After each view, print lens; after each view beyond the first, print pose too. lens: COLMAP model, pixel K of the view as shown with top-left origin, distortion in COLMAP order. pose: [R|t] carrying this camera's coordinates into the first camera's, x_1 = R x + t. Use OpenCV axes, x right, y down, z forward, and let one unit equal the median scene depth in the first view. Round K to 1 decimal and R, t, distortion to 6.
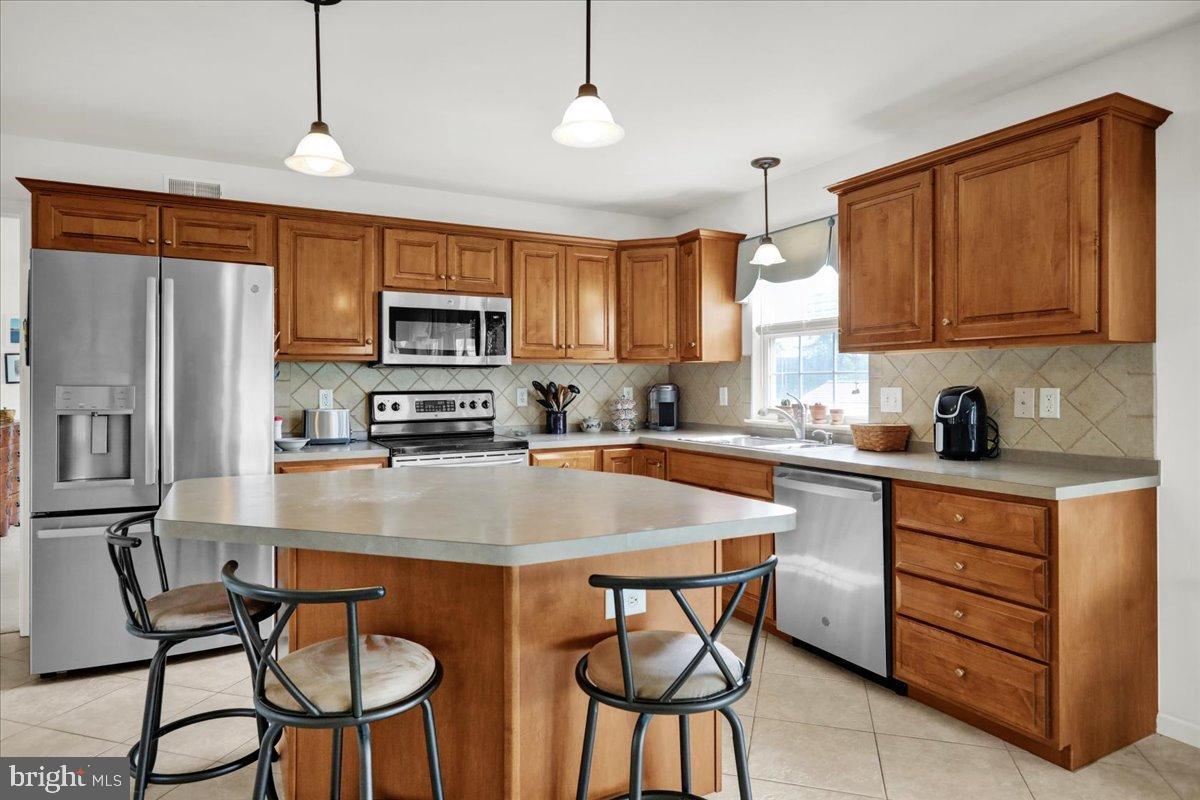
lens RADIAL K [[716.9, 0, 599.8], [0, 716.9, 394.8], [0, 0, 1]] dist [-0.002893, 0.001217]
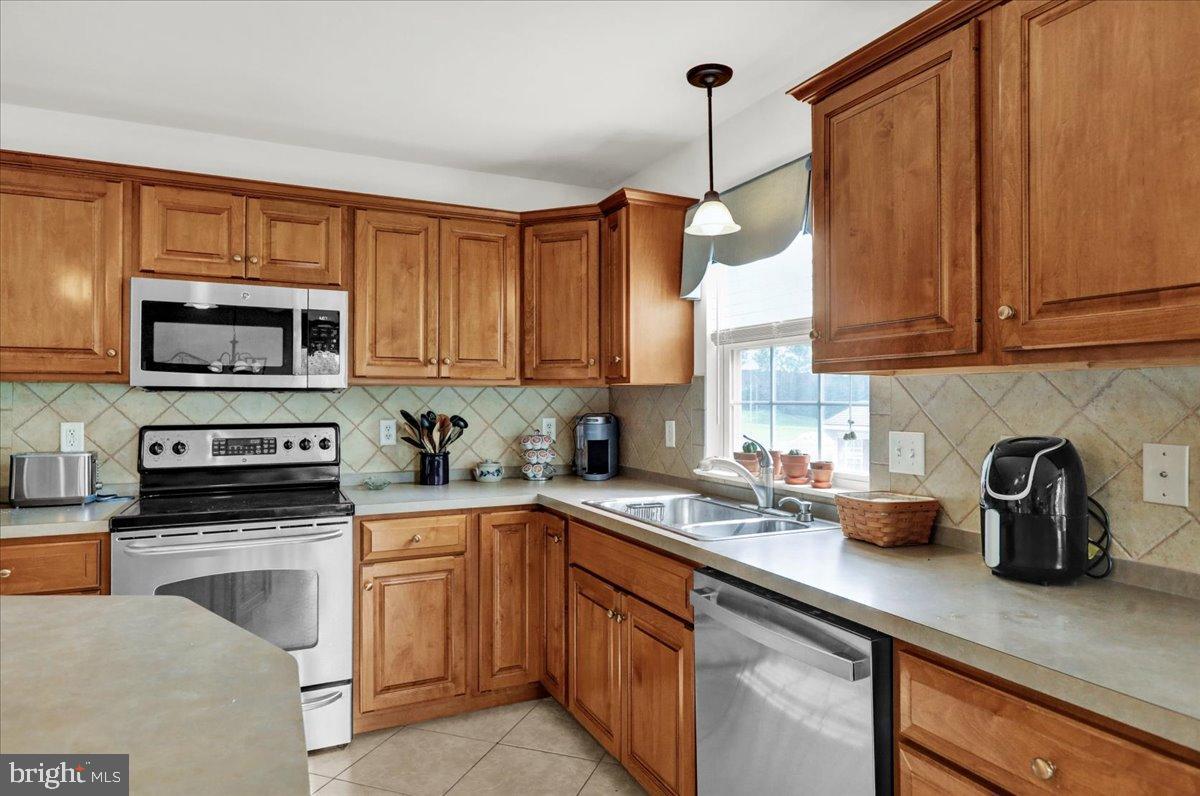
lens RADIAL K [[716.9, 0, 600.5], [0, 716.9, 396.0], [0, 0, 1]] dist [-0.002893, 0.001217]
pose [[0.998778, 0.005718, -0.049099, 0.165114], [-0.006797, 0.999738, -0.021843, -0.022481], [0.048962, 0.022150, 0.998555, 0.356471]]
